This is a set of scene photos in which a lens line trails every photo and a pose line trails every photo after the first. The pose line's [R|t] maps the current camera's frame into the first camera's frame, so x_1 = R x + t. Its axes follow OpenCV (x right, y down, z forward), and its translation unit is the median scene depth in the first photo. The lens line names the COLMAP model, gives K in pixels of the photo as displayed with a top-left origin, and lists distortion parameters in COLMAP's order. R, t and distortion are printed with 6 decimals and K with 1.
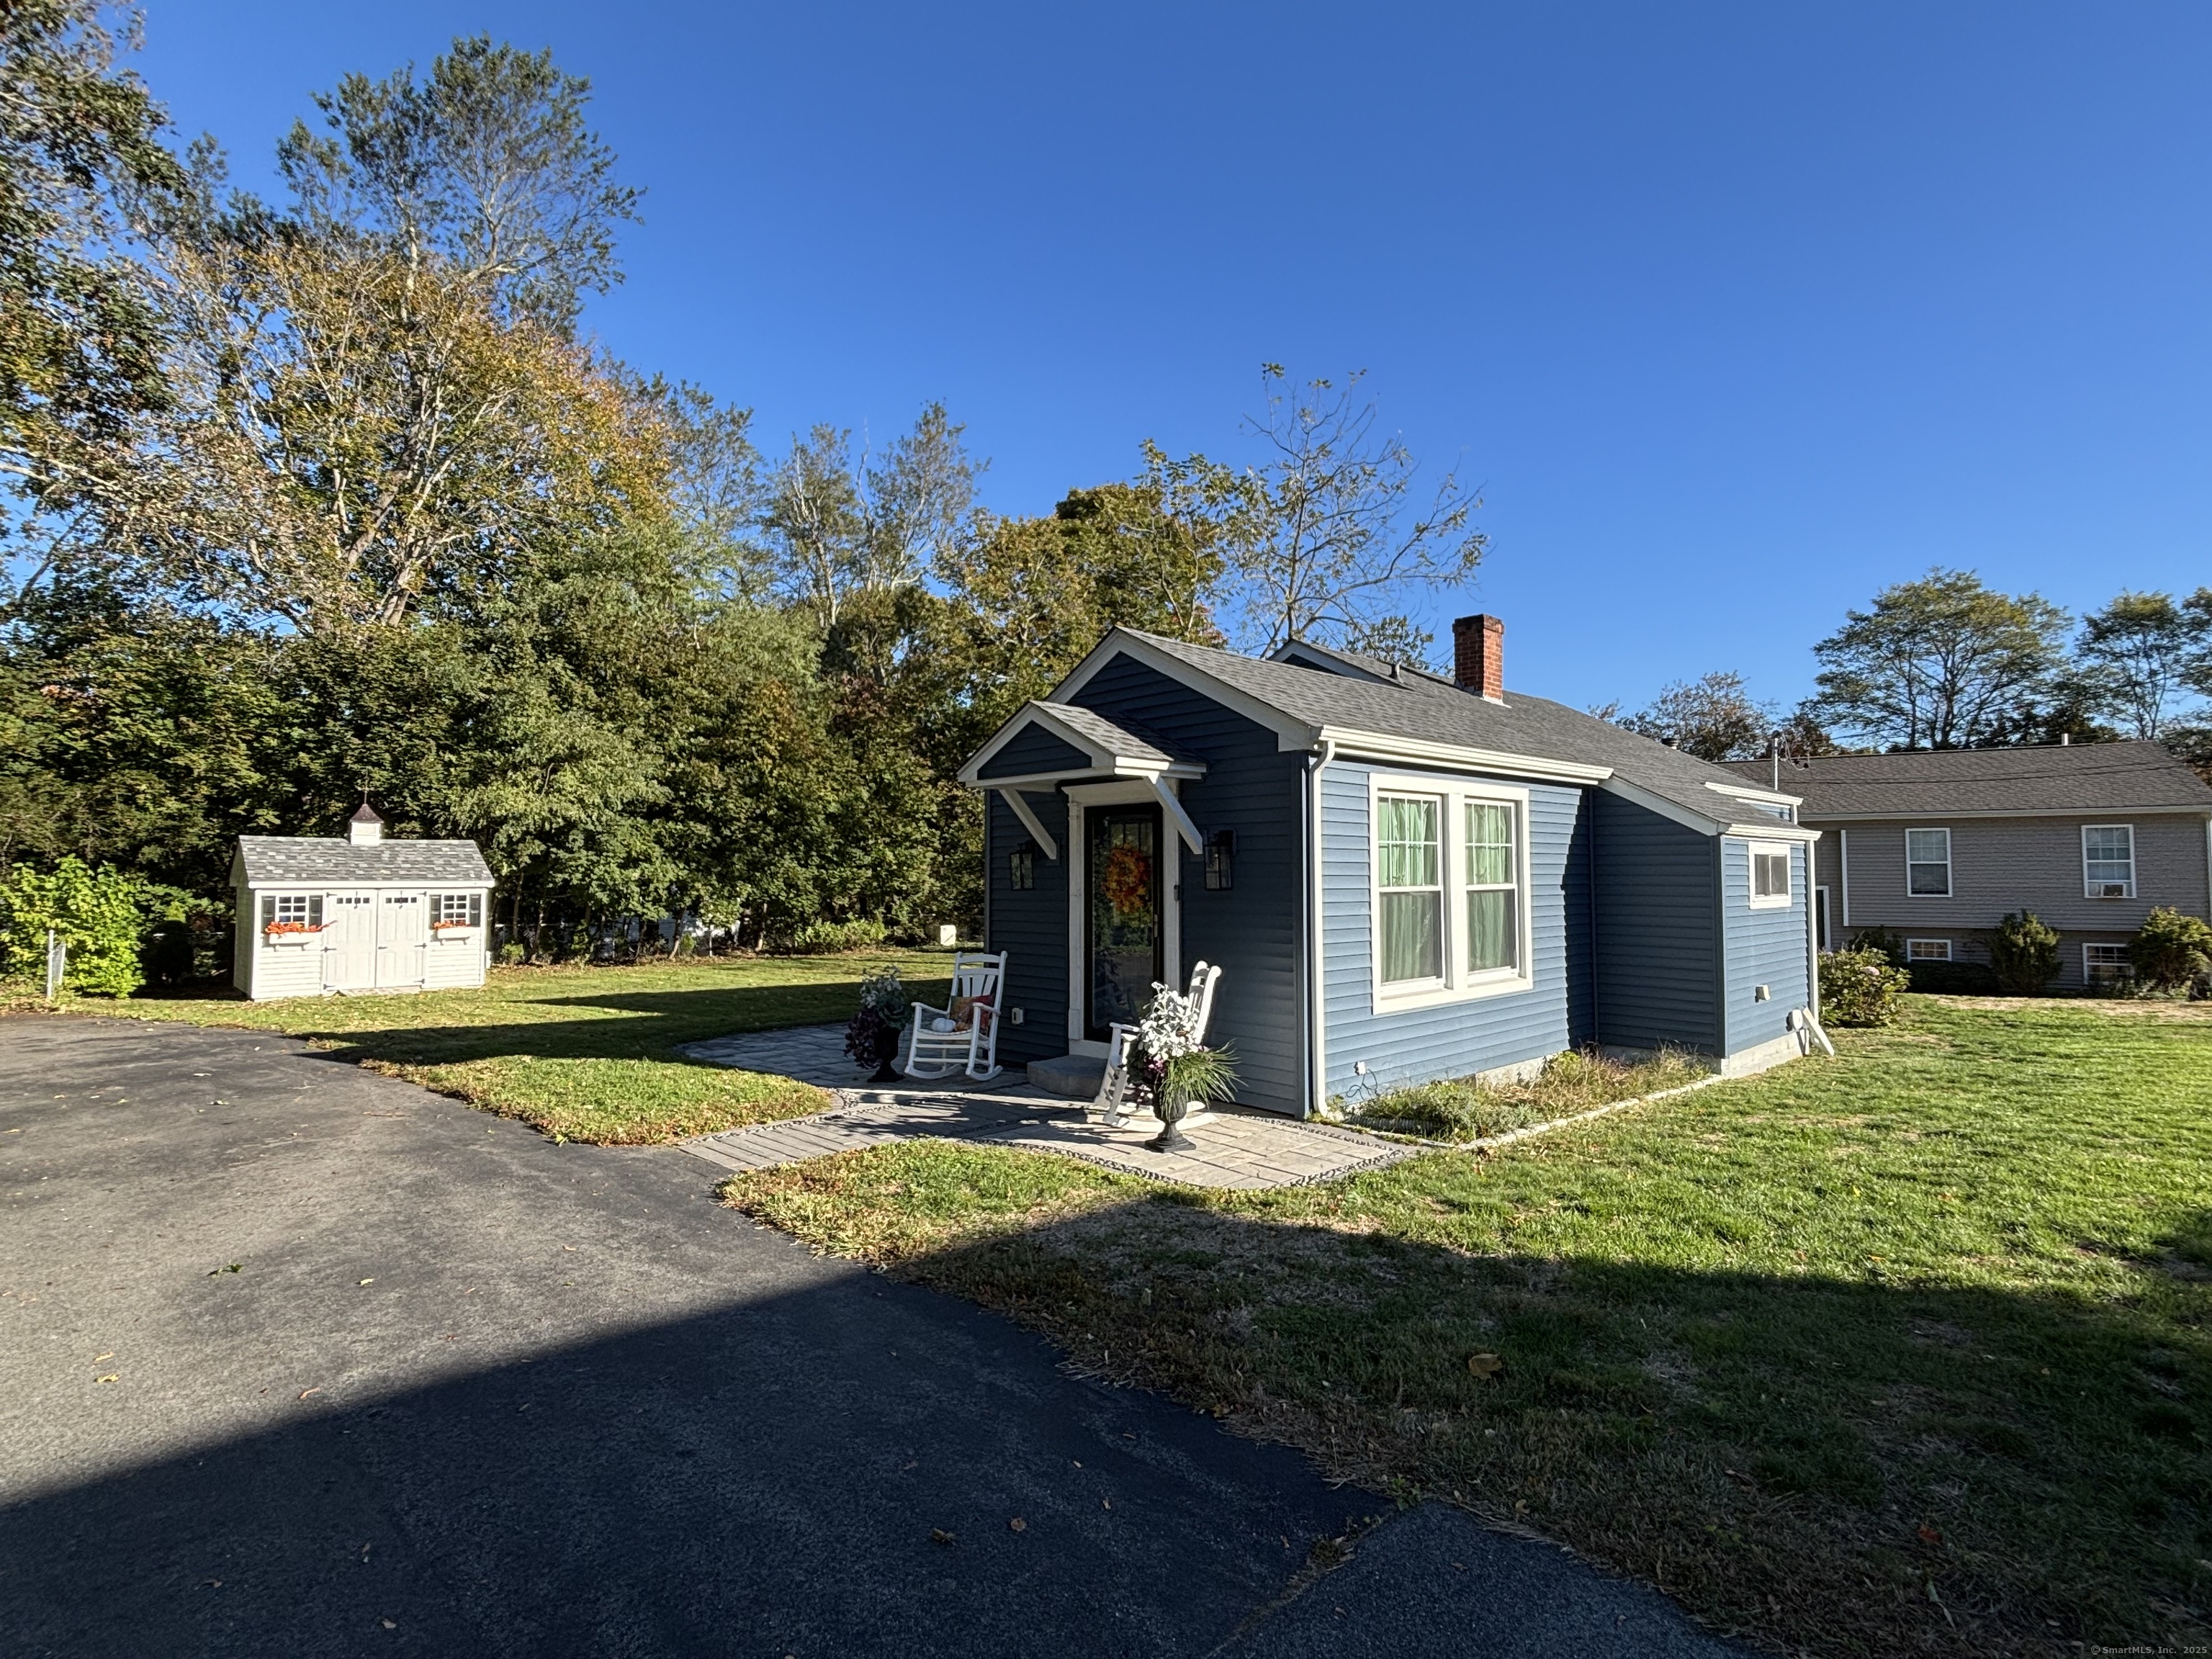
lens RADIAL K [[1089.7, 0, 1102.8], [0, 1089.7, 830.4], [0, 0, 1]] dist [-0.003331, -0.000938]
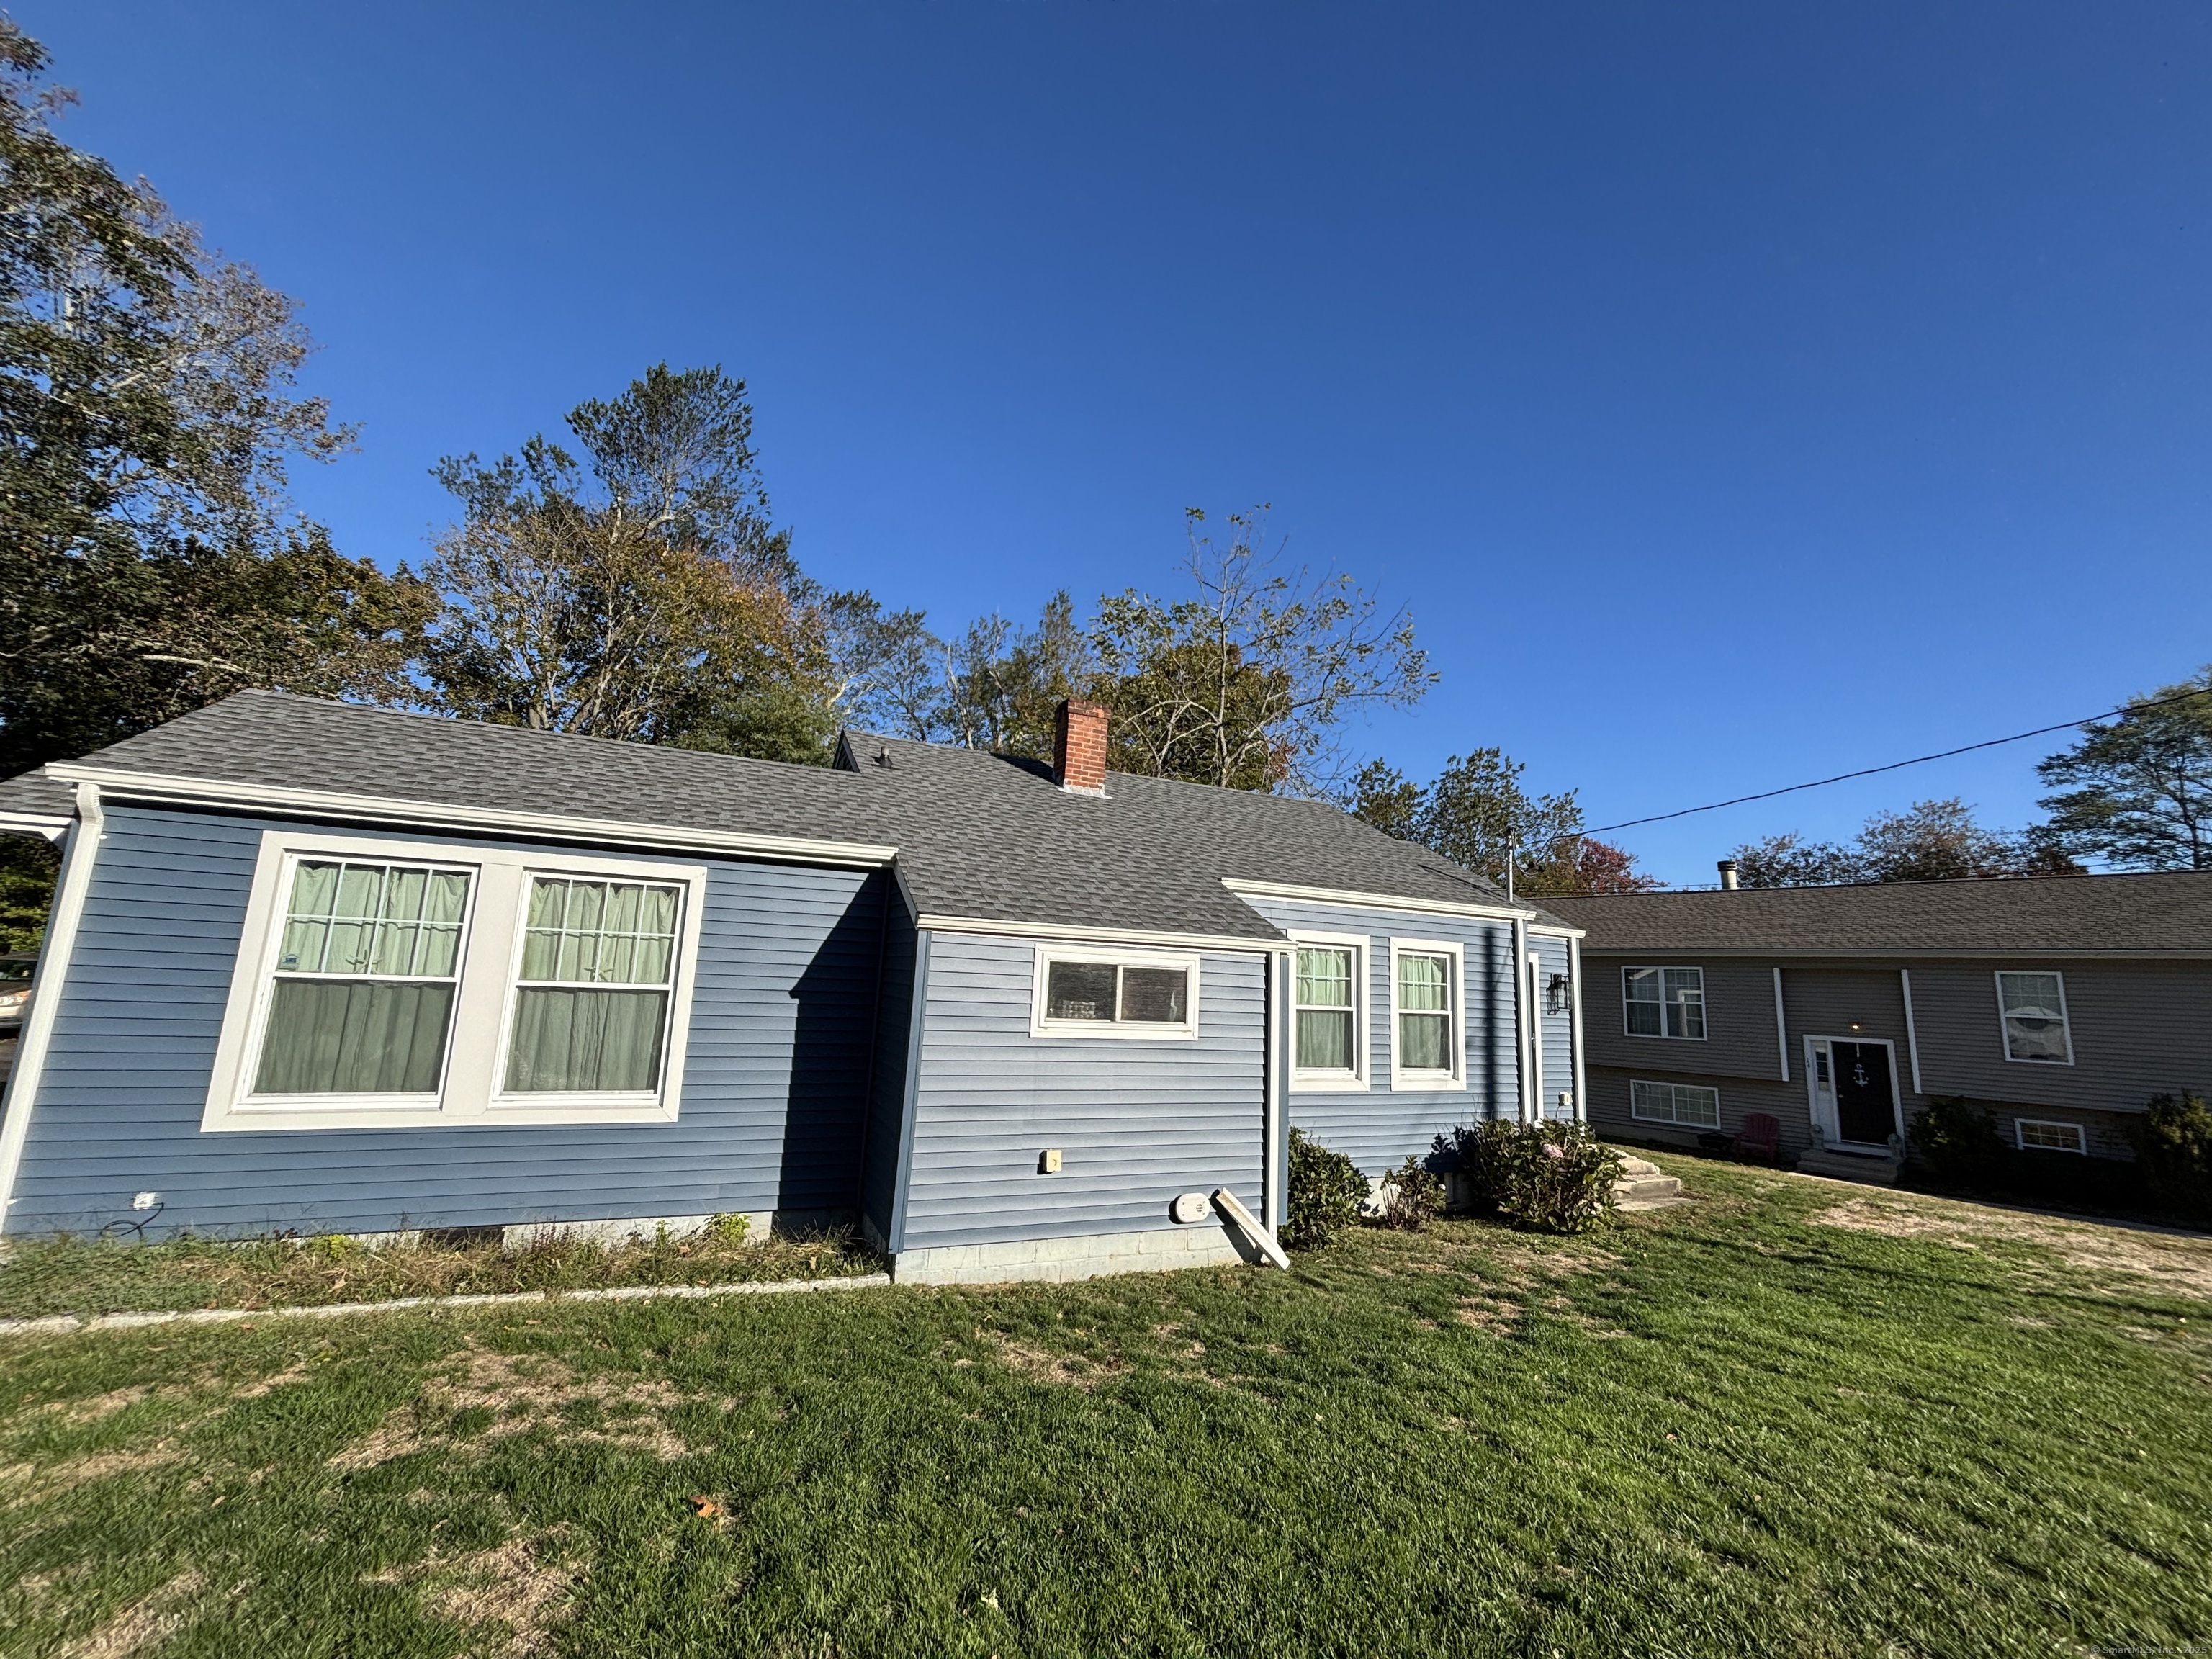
lens RADIAL K [[891.8, 0, 1110.4], [0, 891.8, 833.0], [0, 0, 1]] dist [-0.001586, -0.001035]
pose [[0.944161, -0.010022, -0.329333, 0.279677], [-0.034611, 0.990990, -0.129384, 0.003947], [0.327663, 0.133558, 0.935307, 0.148462]]
